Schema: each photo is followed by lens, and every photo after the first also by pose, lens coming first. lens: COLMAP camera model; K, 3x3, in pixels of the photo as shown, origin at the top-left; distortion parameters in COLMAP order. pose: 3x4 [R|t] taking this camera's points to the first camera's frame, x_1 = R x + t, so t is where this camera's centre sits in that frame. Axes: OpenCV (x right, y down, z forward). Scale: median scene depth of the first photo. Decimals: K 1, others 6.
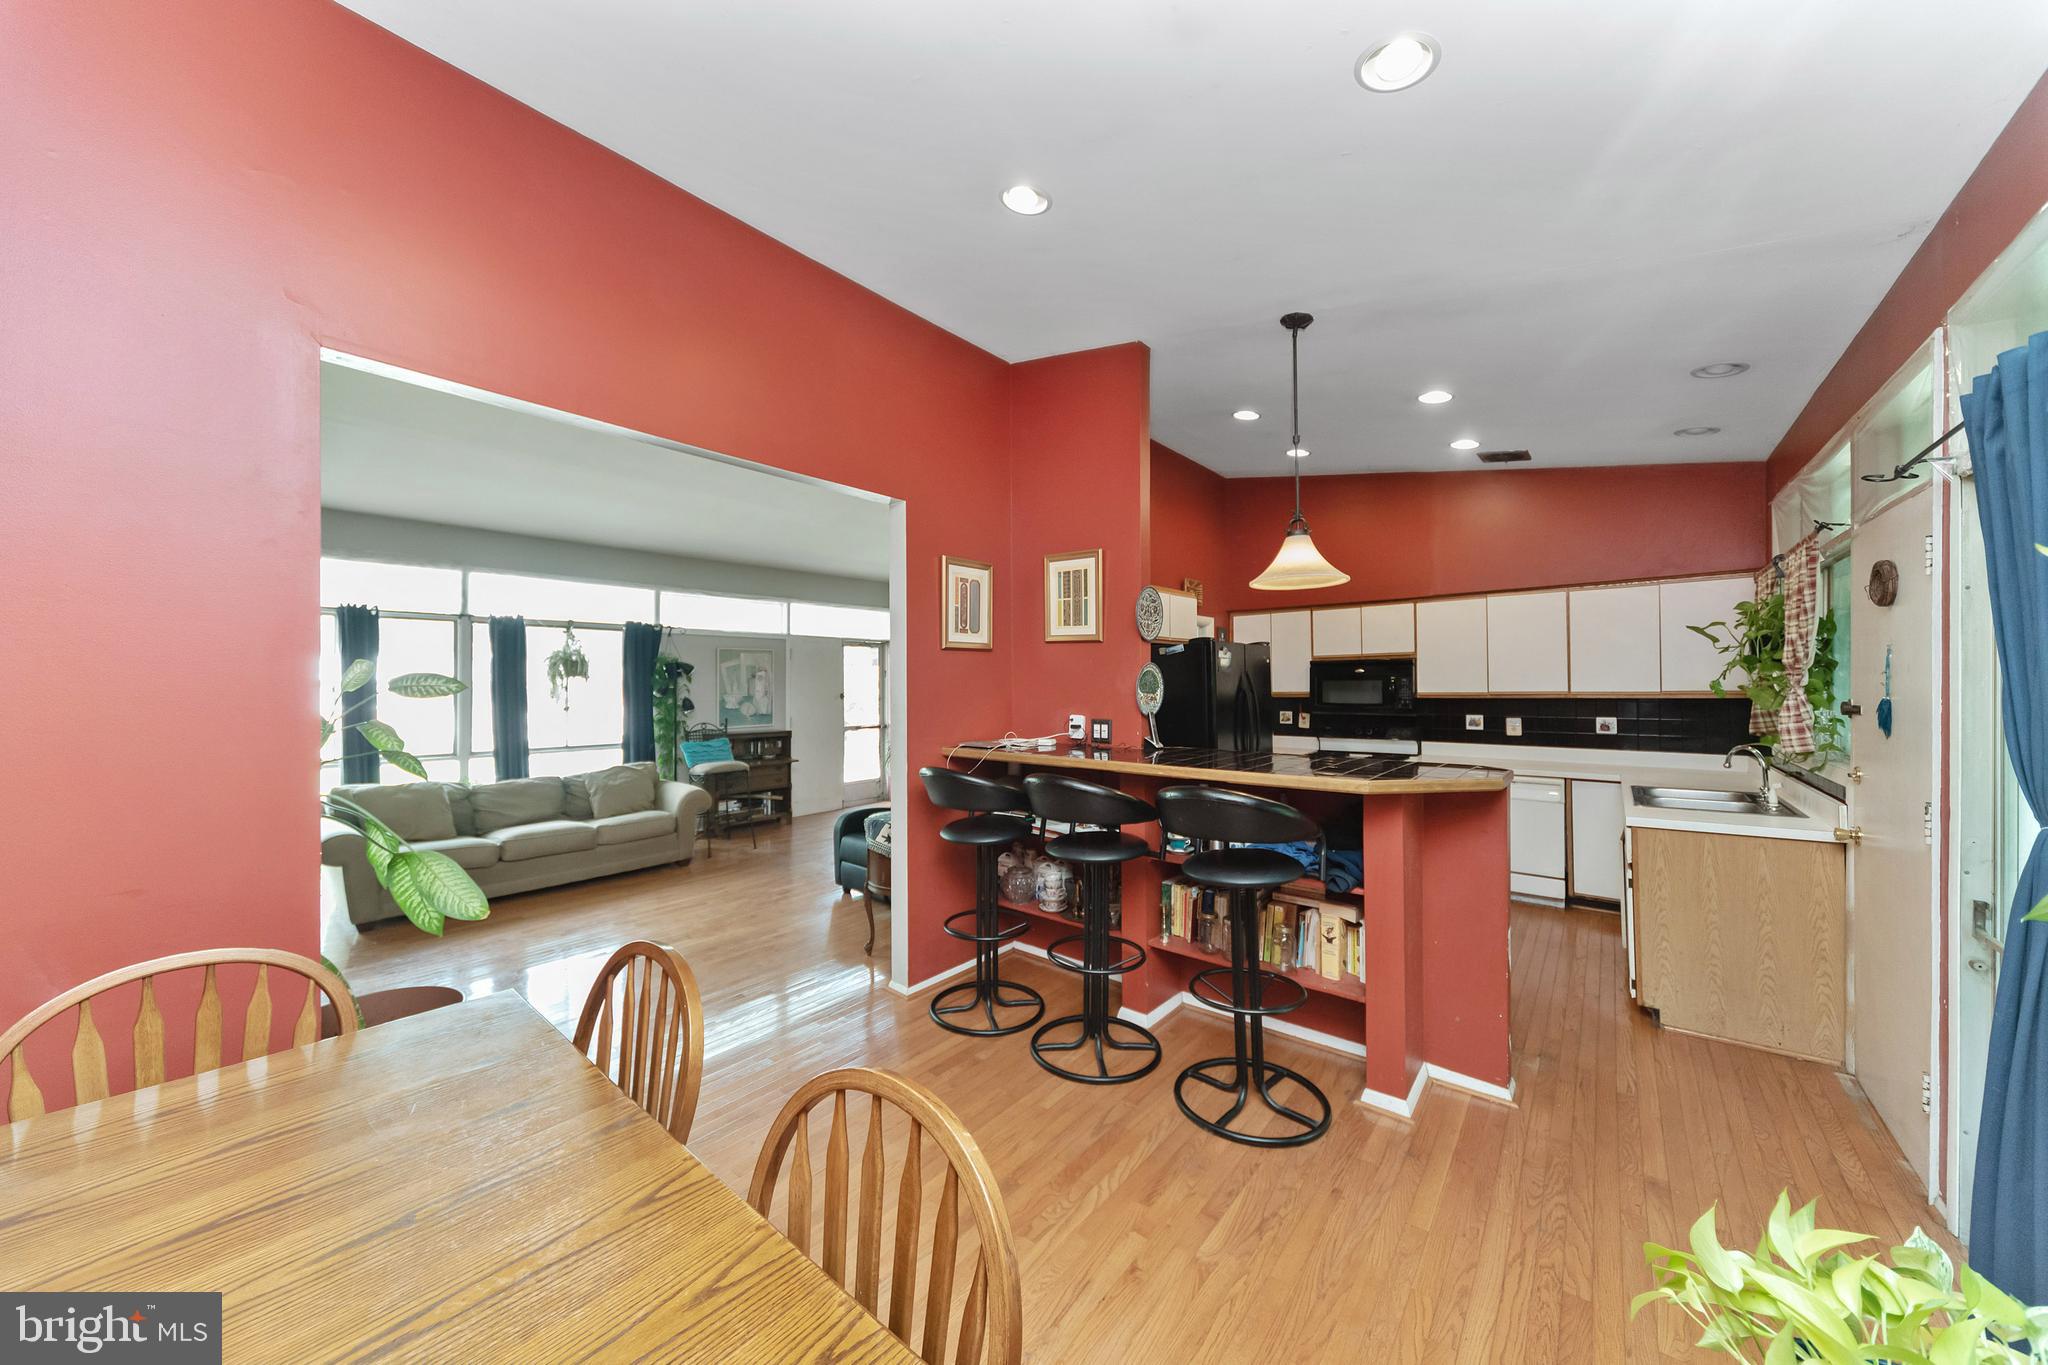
lens RADIAL K [[708.7, 0, 1018.1], [0, 708.7, 680.1], [0, 0, 1]] dist [0.001126, -0.000017]
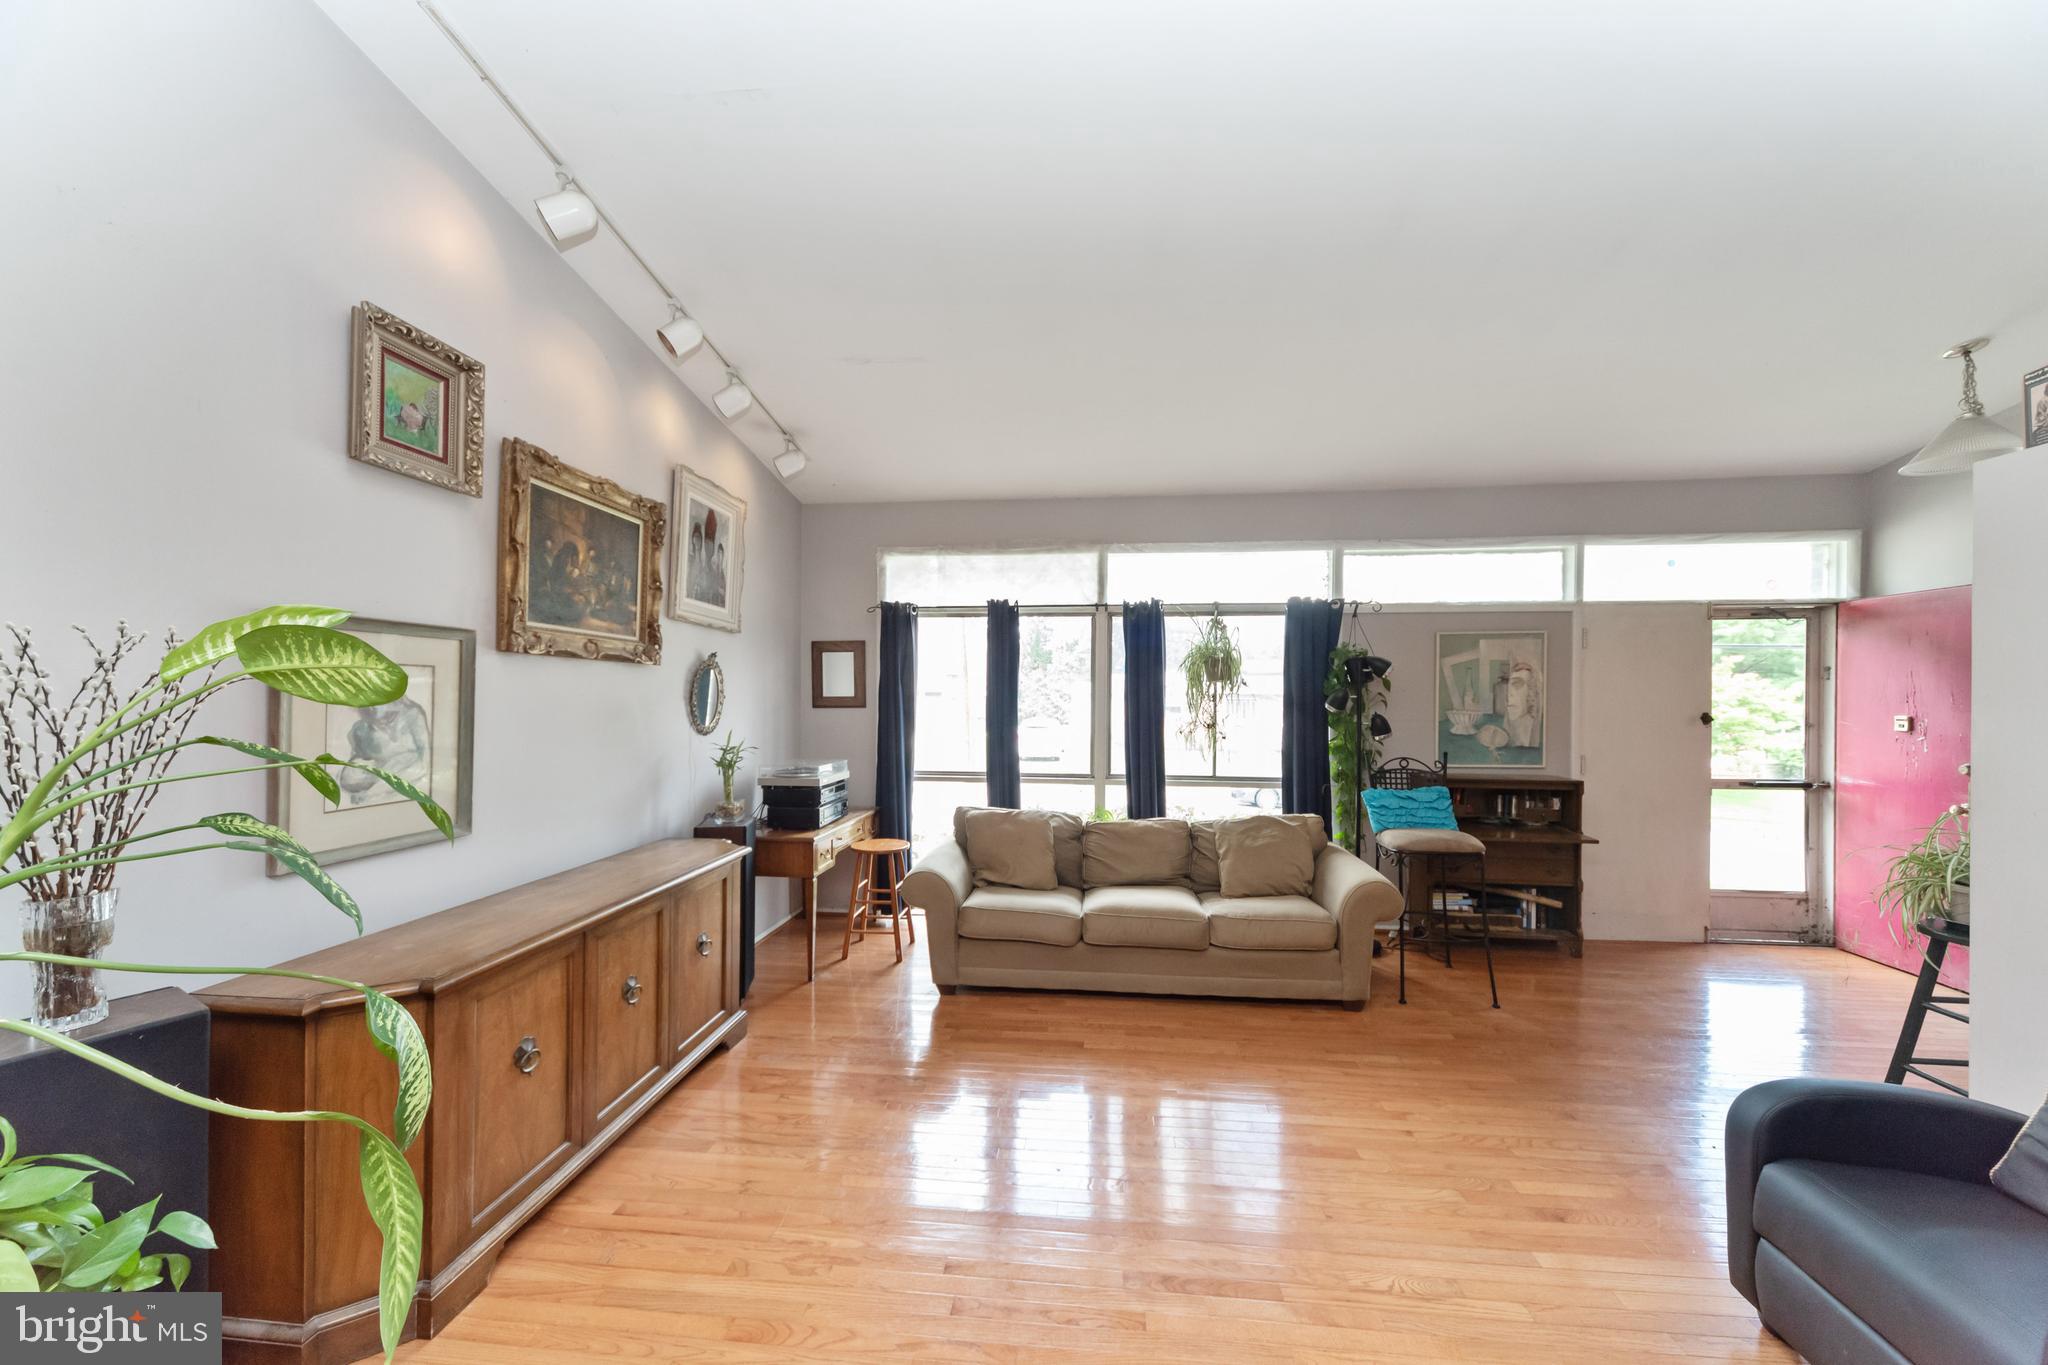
lens RADIAL K [[708.7, 0, 1035.4], [0, 708.7, 696.9], [0, 0, 1]] dist [0.001126, -0.000017]
pose [[0.565501, 0.011196, -0.824671, -0.127693], [-0.004047, 0.999933, 0.010801, 0.004018], [0.824737, -0.002771, 0.565509, 0.403493]]
